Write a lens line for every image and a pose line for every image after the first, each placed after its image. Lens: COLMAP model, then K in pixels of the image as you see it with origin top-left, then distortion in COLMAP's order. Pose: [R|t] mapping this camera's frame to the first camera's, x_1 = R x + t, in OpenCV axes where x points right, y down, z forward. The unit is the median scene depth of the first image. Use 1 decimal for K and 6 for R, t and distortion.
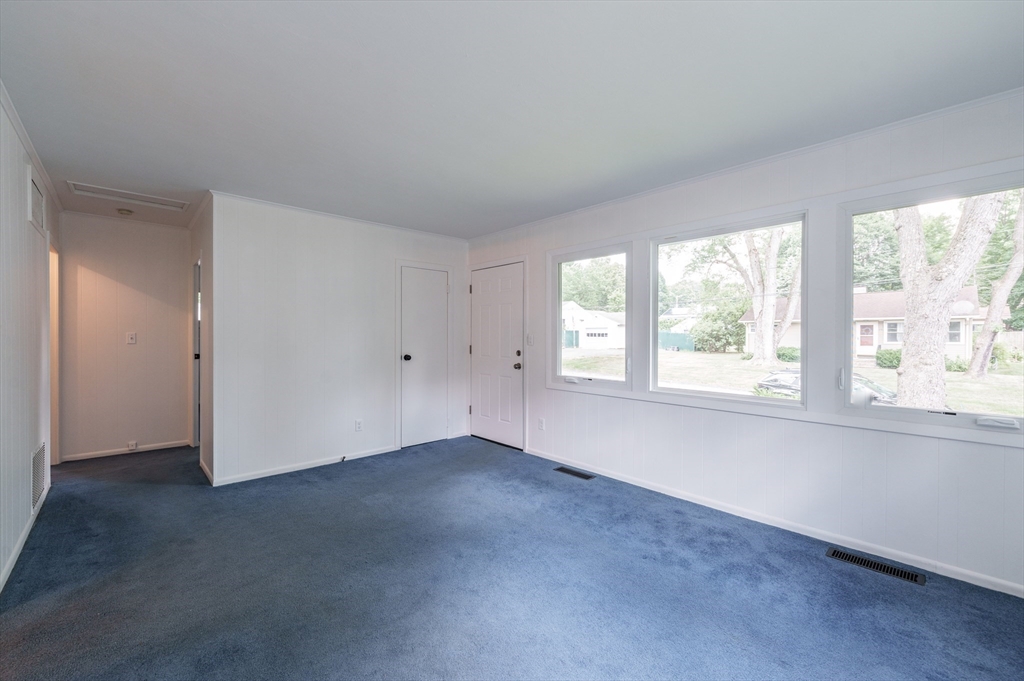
lens RADIAL K [[409.3, 0, 516.7], [0, 409.3, 340.2], [0, 0, 1]] dist [-0.002809, -0.000511]
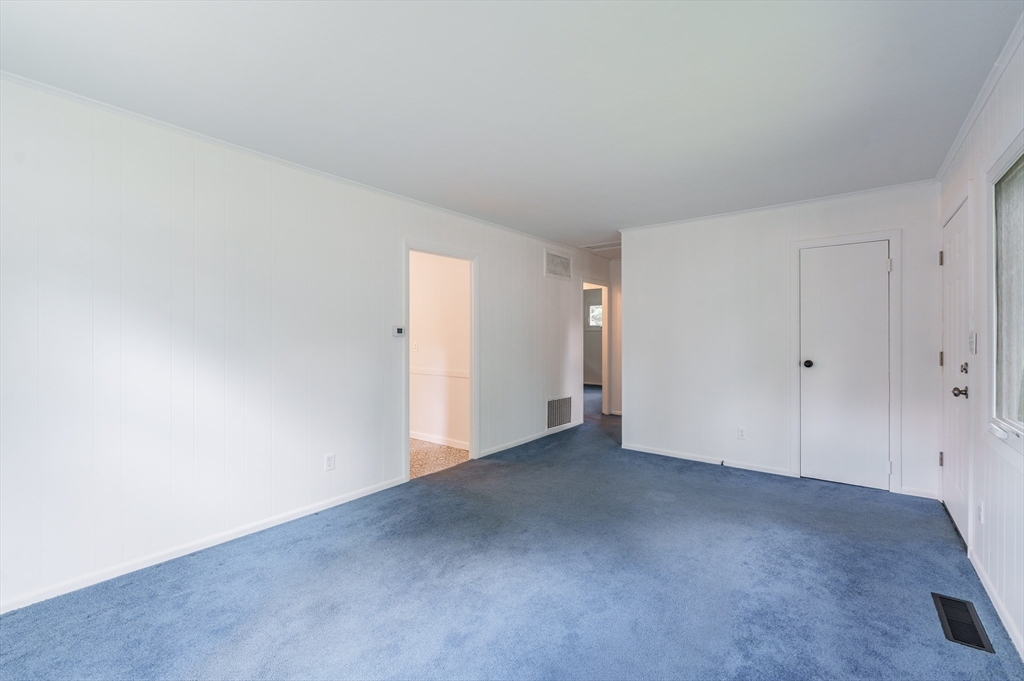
lens RADIAL K [[409.3, 0, 517.0], [0, 409.3, 335.5], [0, 0, 1]] dist [-0.002809, -0.000511]
pose [[0.192366, -0.002047, -0.981321, 0.487198], [-0.011946, 0.999919, -0.004427, -0.002198], [0.981251, 0.012574, 0.192326, 0.373093]]
